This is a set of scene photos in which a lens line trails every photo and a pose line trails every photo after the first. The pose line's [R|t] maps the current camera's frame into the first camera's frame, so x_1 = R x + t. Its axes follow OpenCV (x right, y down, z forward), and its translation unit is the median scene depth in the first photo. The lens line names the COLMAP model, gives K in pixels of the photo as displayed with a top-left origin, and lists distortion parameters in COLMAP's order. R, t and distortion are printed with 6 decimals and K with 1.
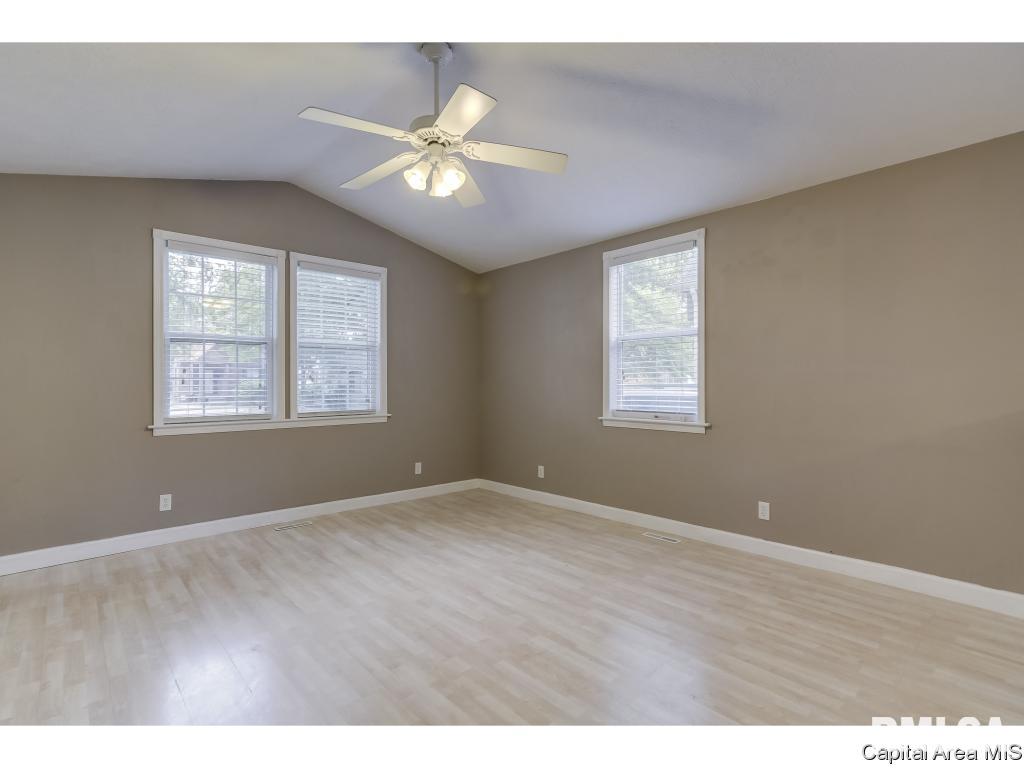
lens RADIAL K [[496.4, 0, 507.0], [0, 496.4, 385.5], [0, 0, 1]] dist [-0.003324, 0.005922]
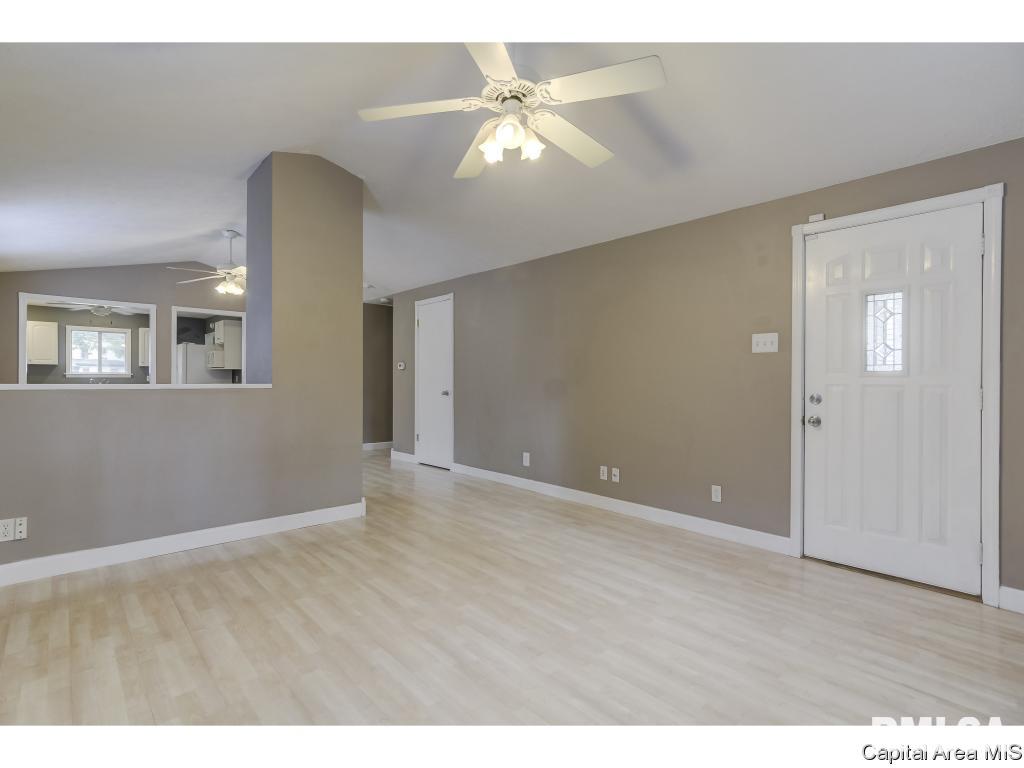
lens RADIAL K [[496.4, 0, 507.2], [0, 496.4, 383.9], [0, 0, 1]] dist [-0.003324, 0.005922]
pose [[-0.999980, -0.001369, -0.006155, -0.095141], [-0.001441, 0.999930, 0.011763, 0.001361], [0.006138, 0.011772, -0.999912, 1.369147]]
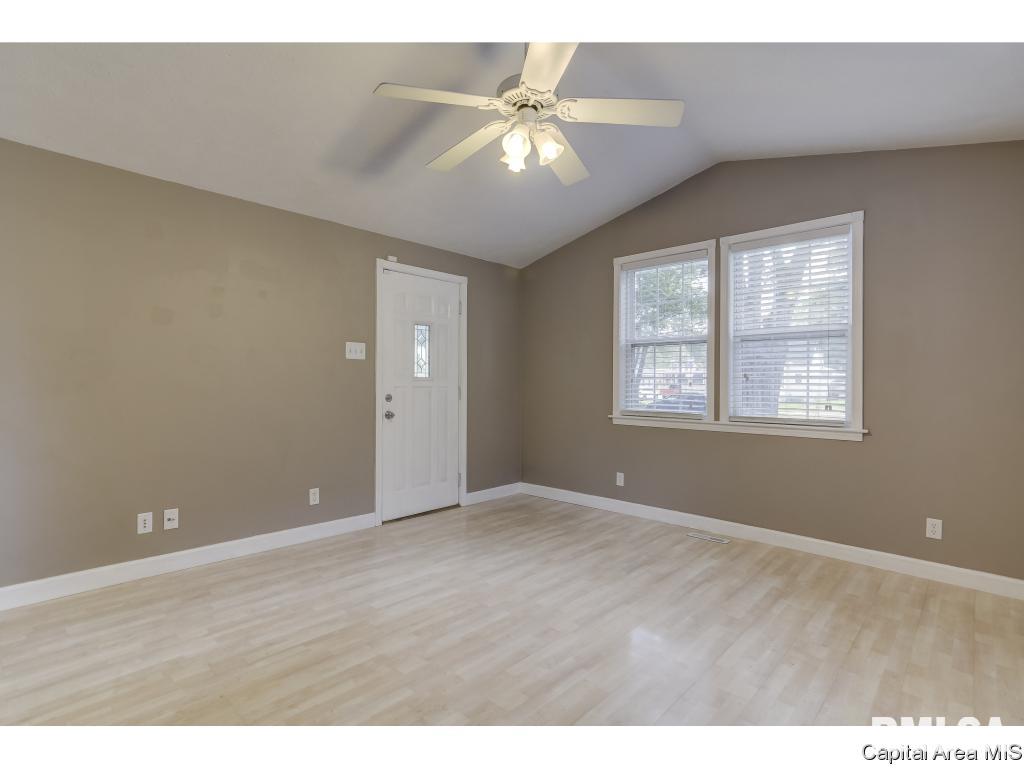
lens RADIAL K [[496.4, 0, 512.1], [0, 496.4, 384.4], [0, 0, 1]] dist [-0.003324, 0.005922]
pose [[0.077230, 0.008194, -0.996980, 0.533412], [-0.010362, 0.999919, 0.007416, -0.004707], [0.996959, 0.009758, 0.077309, 0.662366]]
